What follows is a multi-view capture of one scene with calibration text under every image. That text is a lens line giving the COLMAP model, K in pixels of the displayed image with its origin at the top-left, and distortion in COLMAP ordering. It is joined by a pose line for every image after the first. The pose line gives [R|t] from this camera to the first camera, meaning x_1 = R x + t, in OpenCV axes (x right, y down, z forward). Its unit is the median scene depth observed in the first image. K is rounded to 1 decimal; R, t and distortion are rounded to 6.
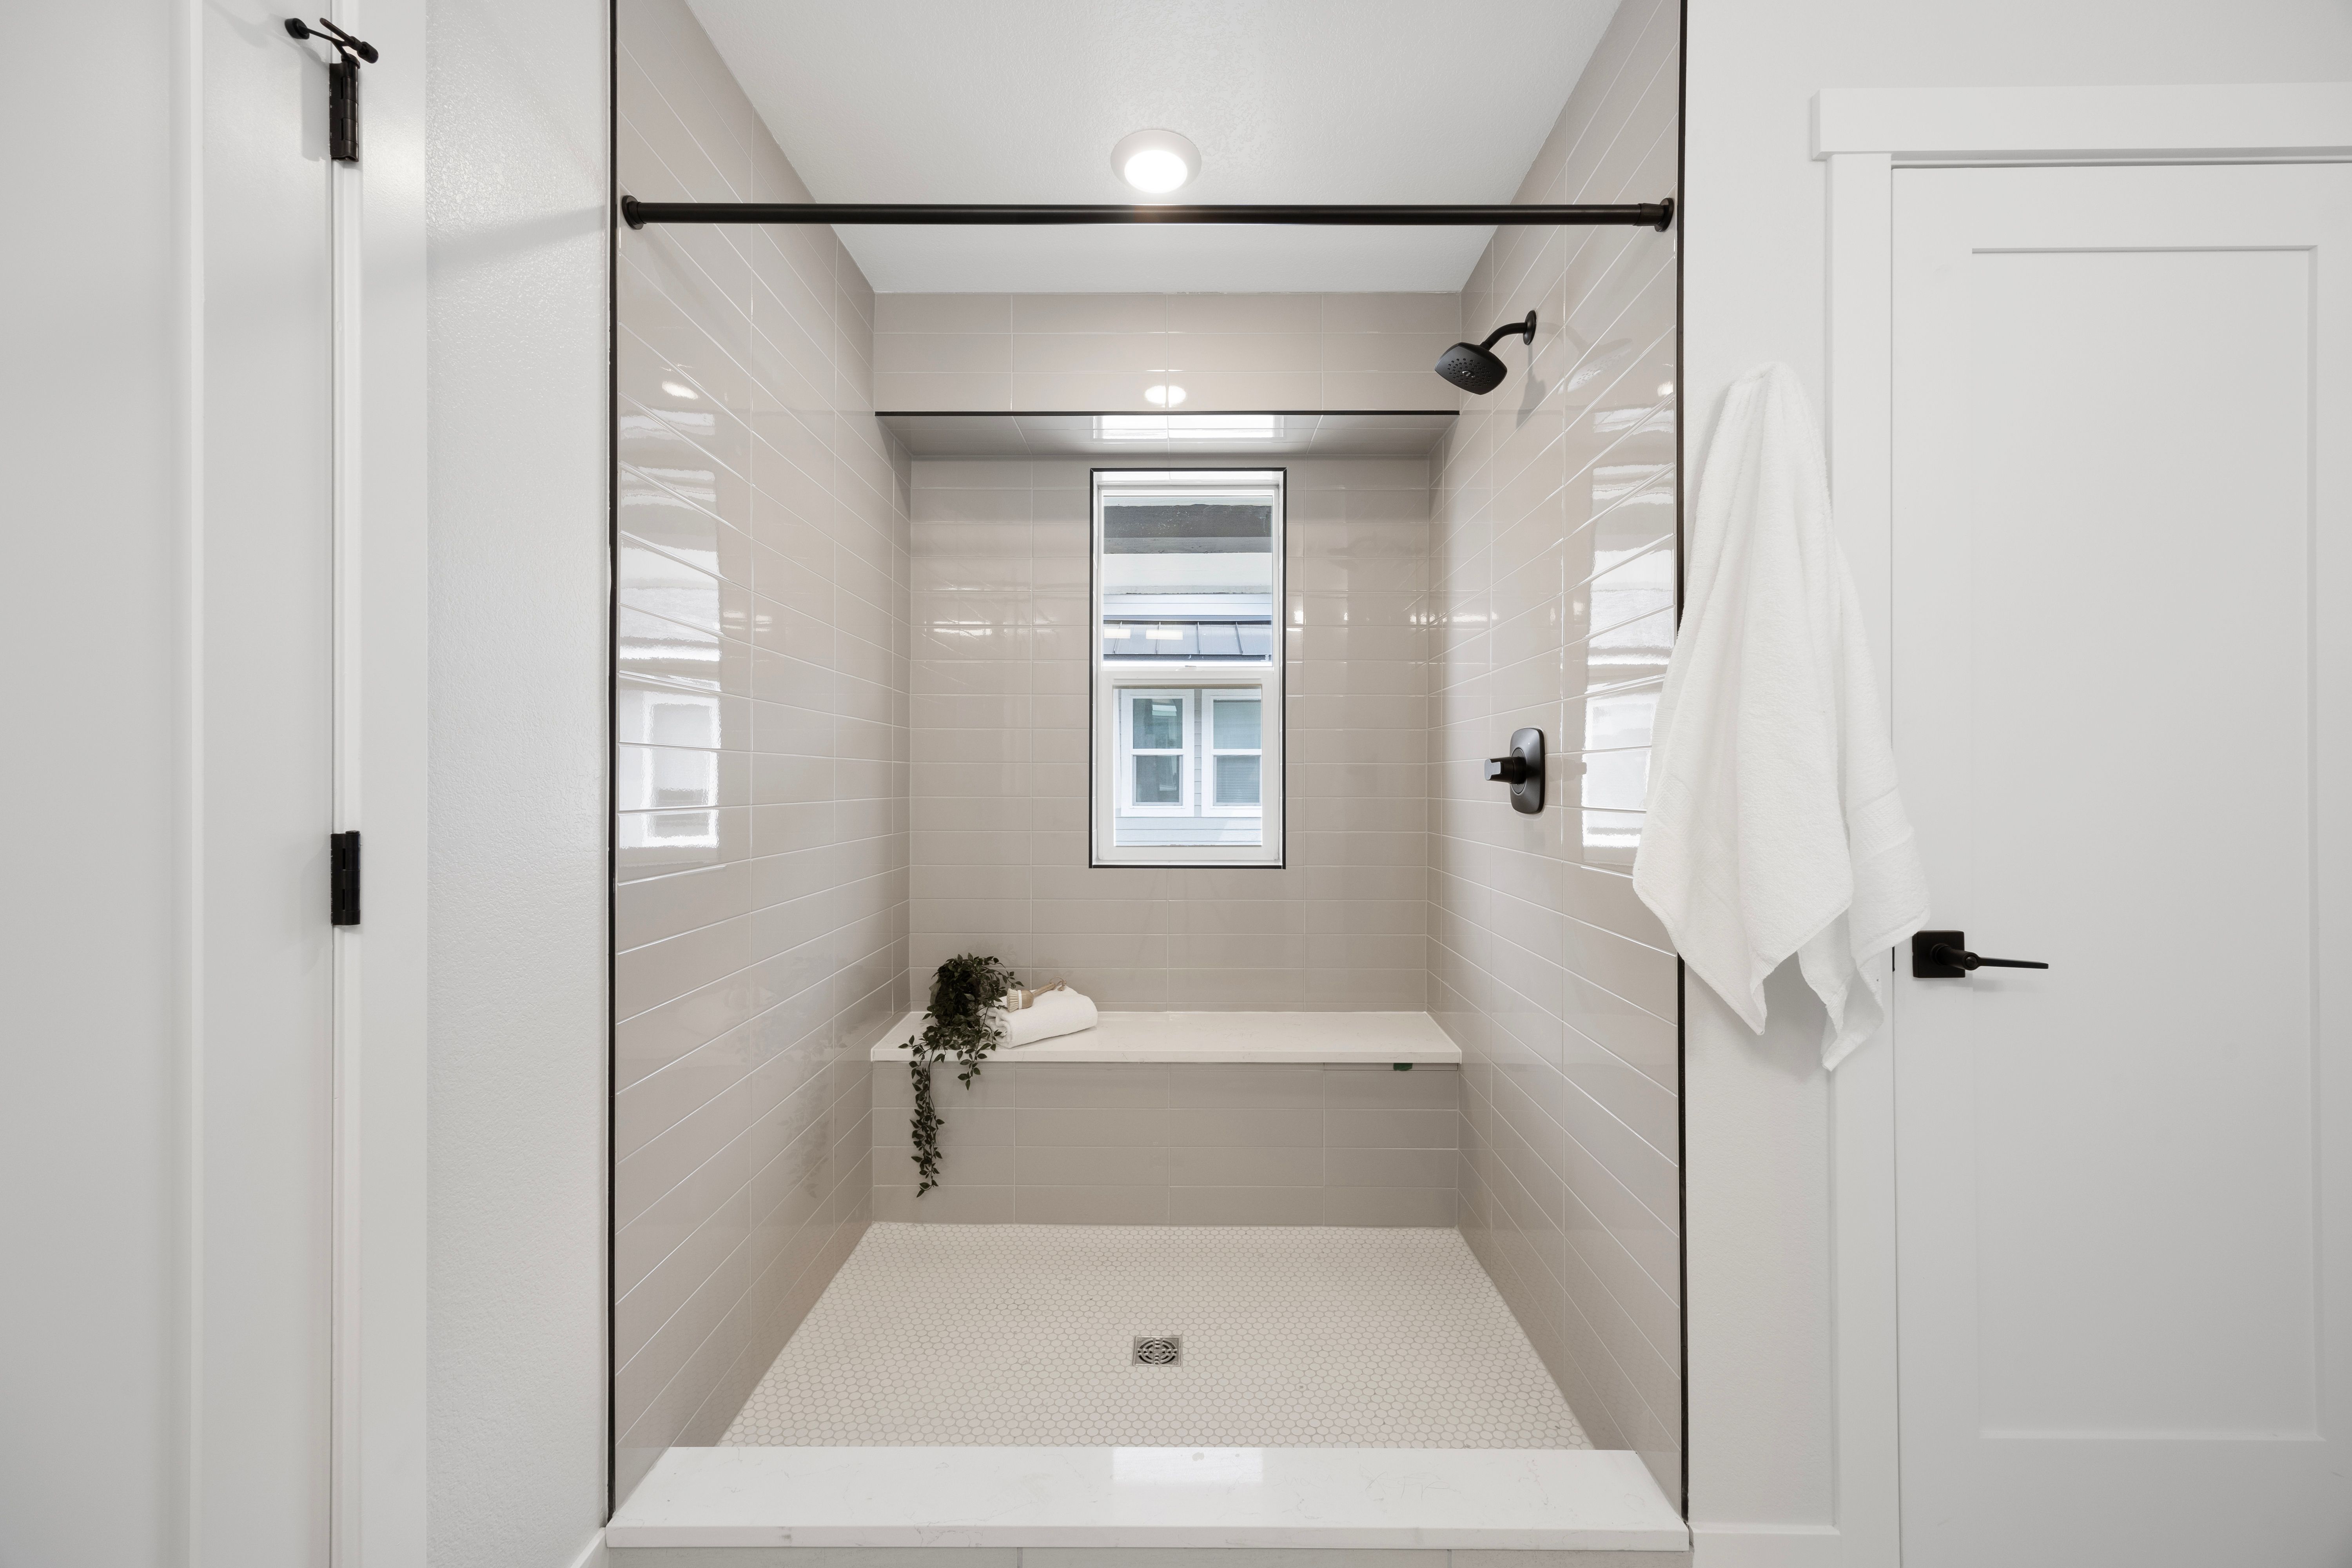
lens RADIAL K [[918.8, 0, 1158.7], [0, 918.8, 786.6], [0, 0, 1]] dist [-0.000967, -0.000096]
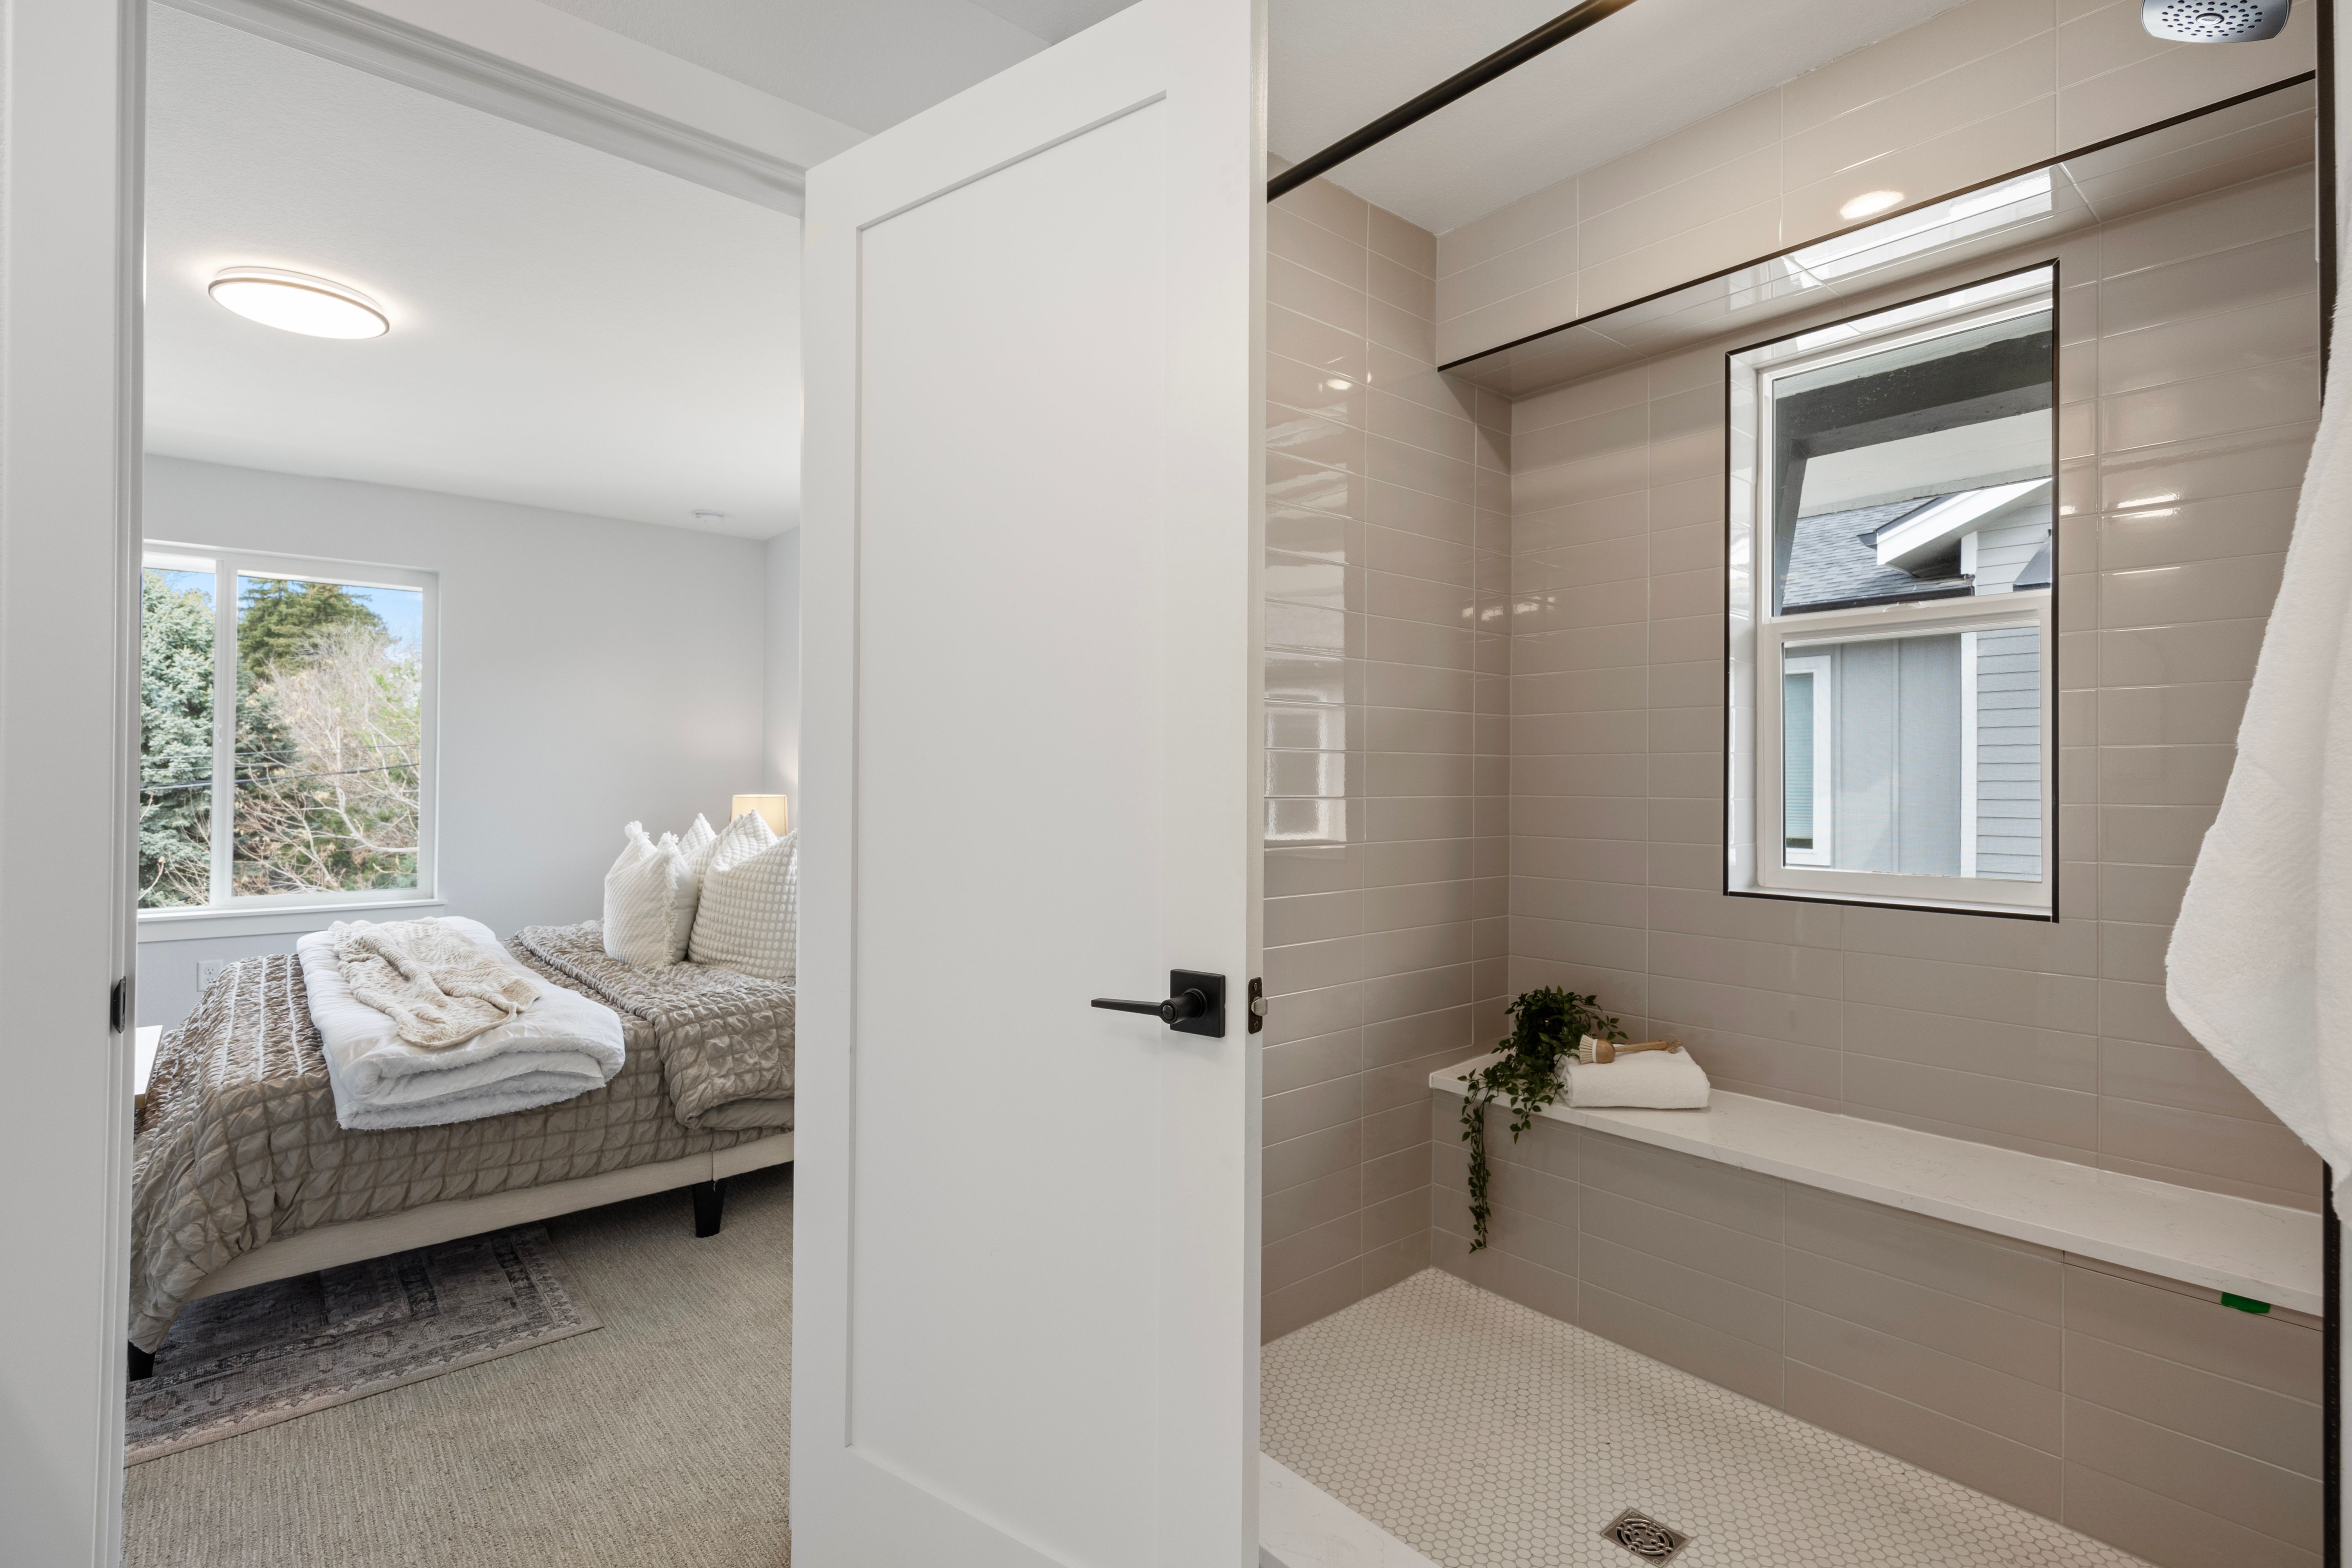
lens RADIAL K [[1123.4, 0, 1176.0], [0, 1123.4, 784.0], [0, 0, 1]] dist [0.003130, -0.000032]
pose [[0.646304, 0.001777, -0.763078, 0.368562], [-0.003966, 0.999992, -0.001031, 0.002100], [0.763070, 0.003693, 0.646306, 0.091694]]
